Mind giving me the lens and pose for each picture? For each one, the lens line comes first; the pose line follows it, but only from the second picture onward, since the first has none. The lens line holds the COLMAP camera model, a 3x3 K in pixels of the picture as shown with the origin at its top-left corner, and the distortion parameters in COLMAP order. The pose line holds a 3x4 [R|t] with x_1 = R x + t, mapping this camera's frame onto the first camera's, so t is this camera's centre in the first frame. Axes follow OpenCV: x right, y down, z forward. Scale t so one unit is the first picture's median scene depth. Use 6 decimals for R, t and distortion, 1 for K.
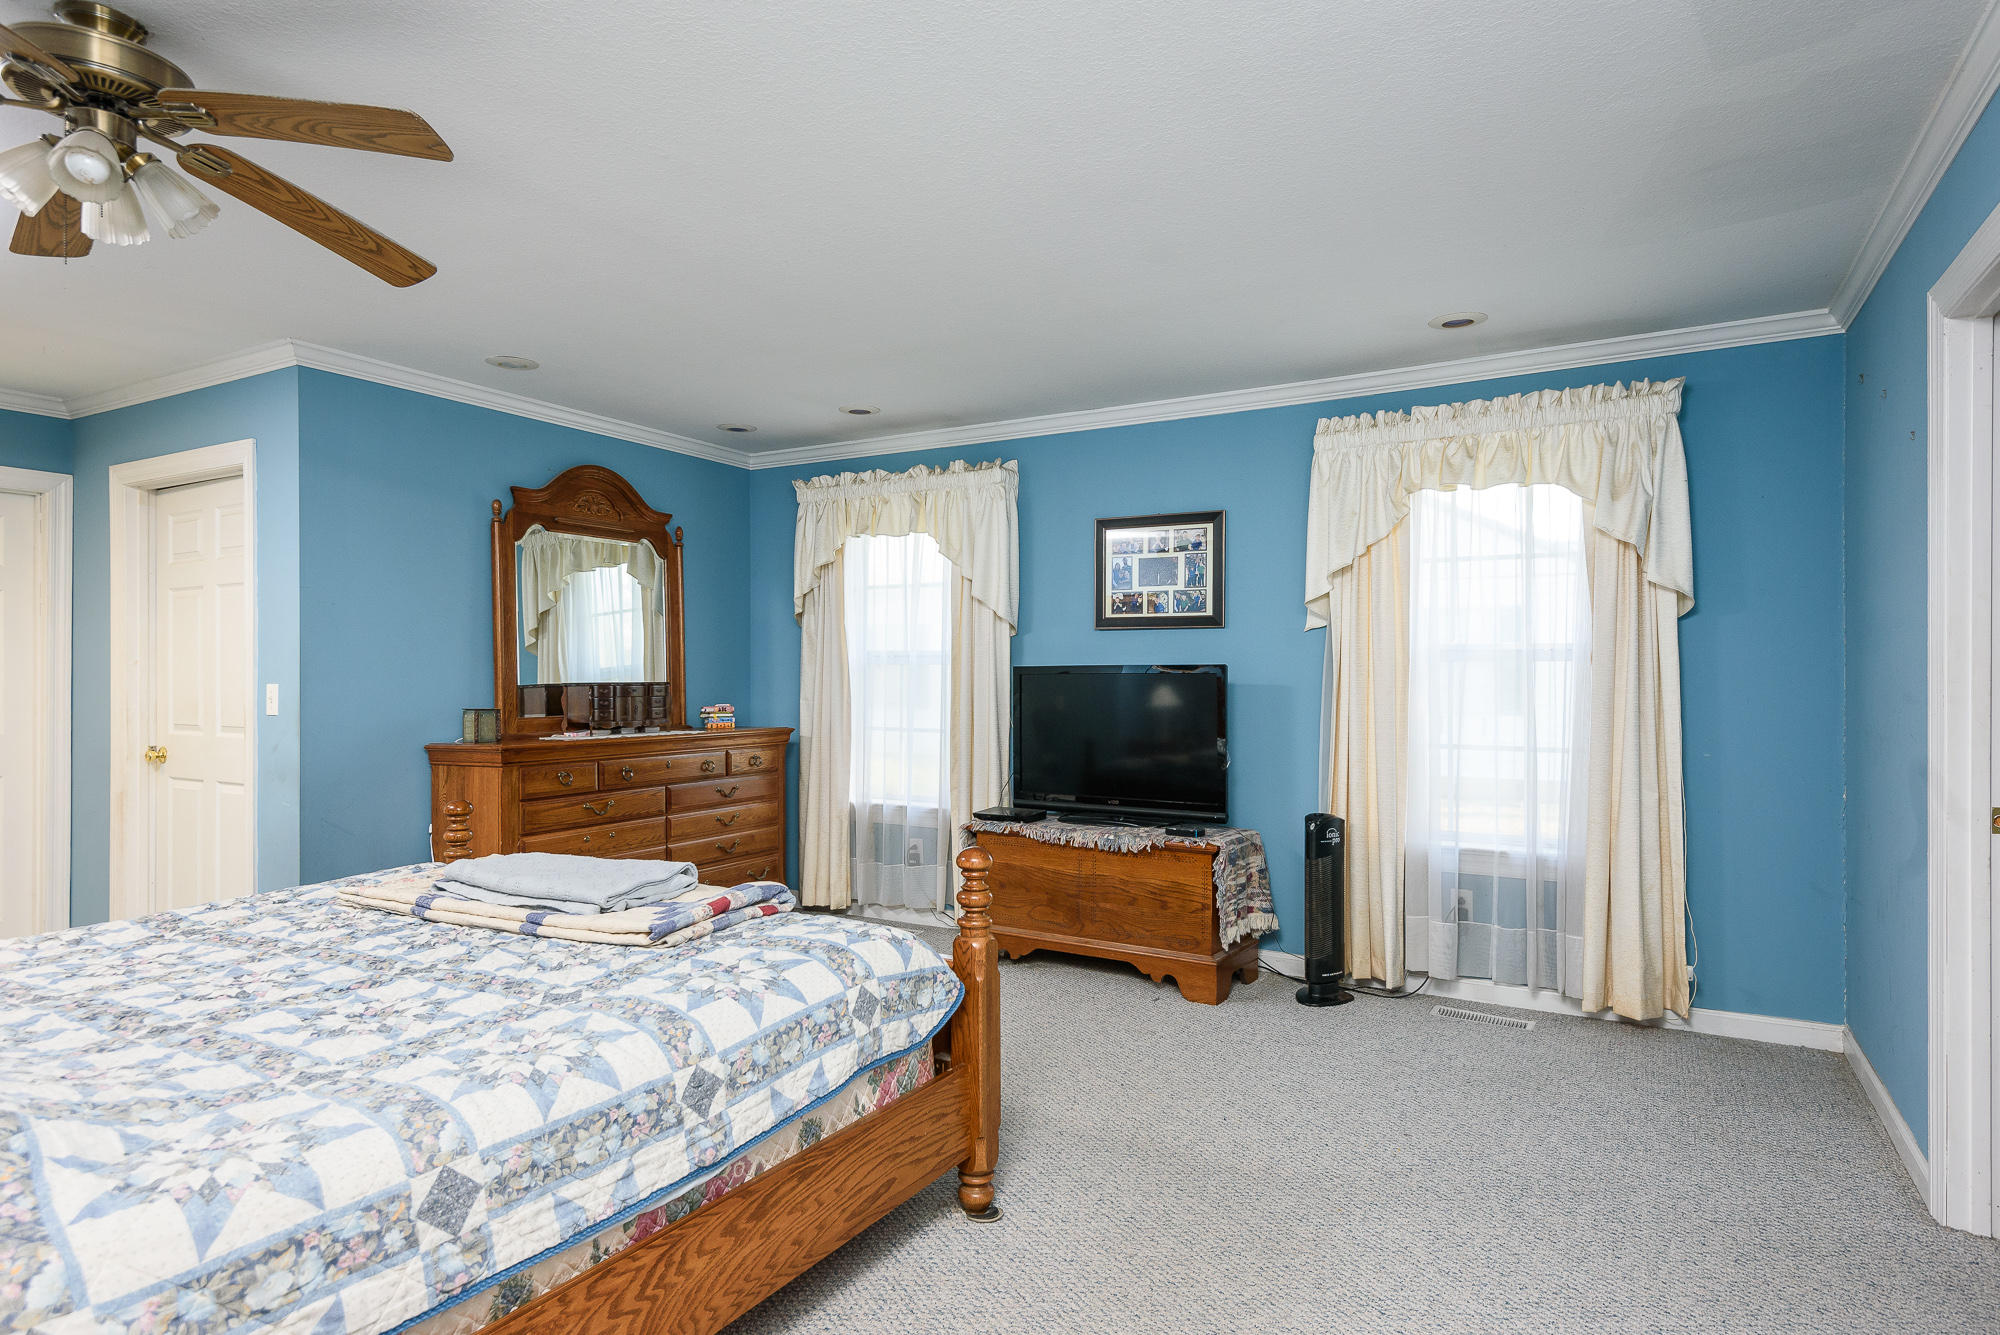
lens RADIAL K [[1100.2, 0, 1076.0], [0, 1100.2, 675.2], [0, 0, 1]] dist [0.004342, 0.001263]
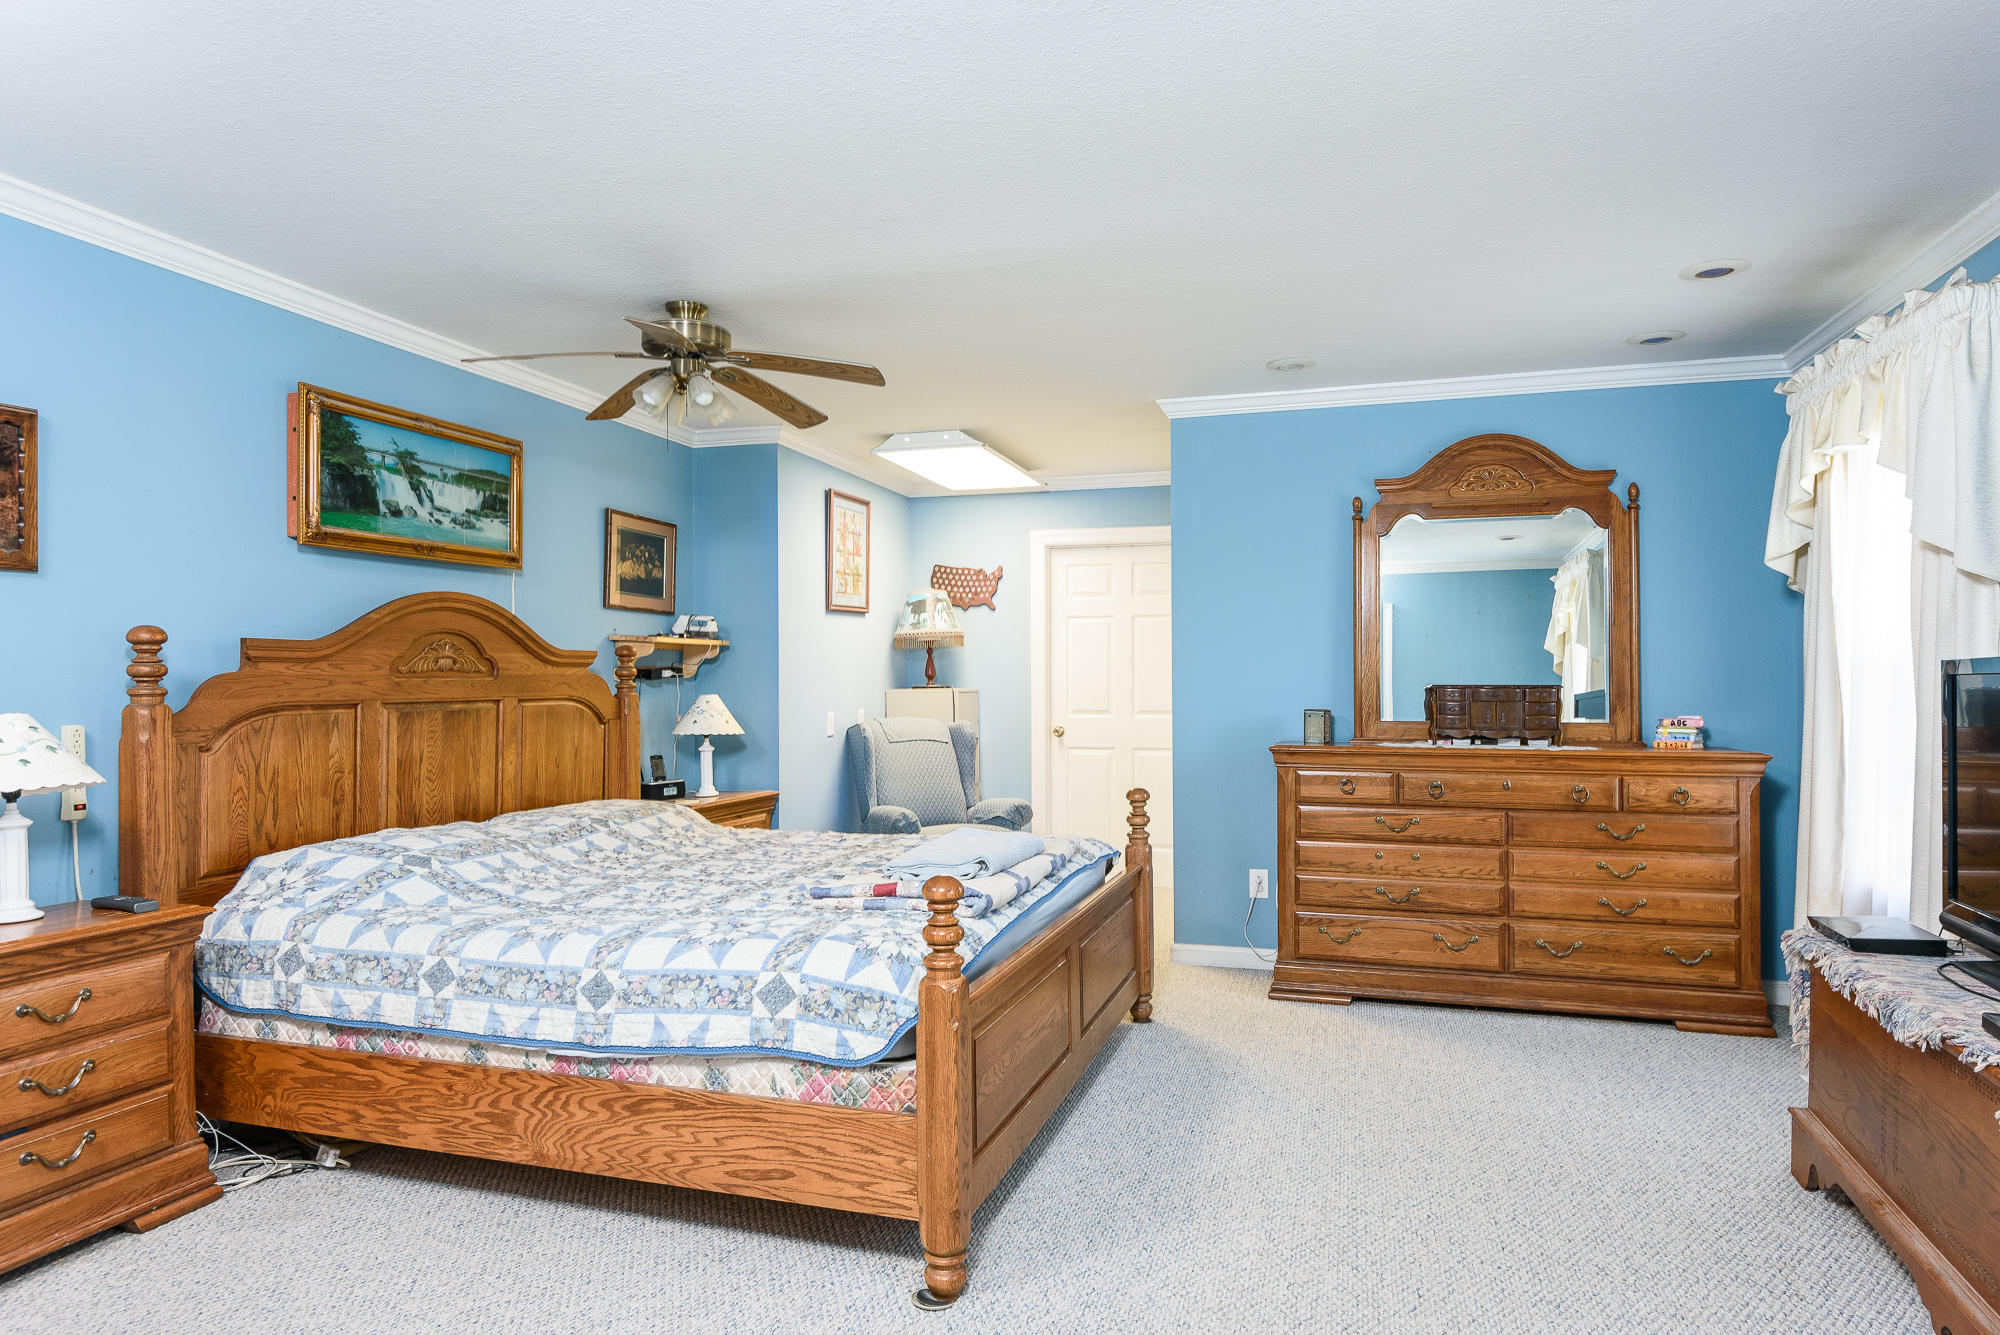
lens RADIAL K [[1235.9, 0, 1000.0], [0, 1235.9, 667.5], [0, 0, 1]] dist [0.031537, -0.003037]
pose [[0.173267, -0.005645, -0.984859, 1.060016], [0.002679, 0.999983, -0.005260, -0.006496], [0.984871, -0.001727, 0.173279, 1.041647]]
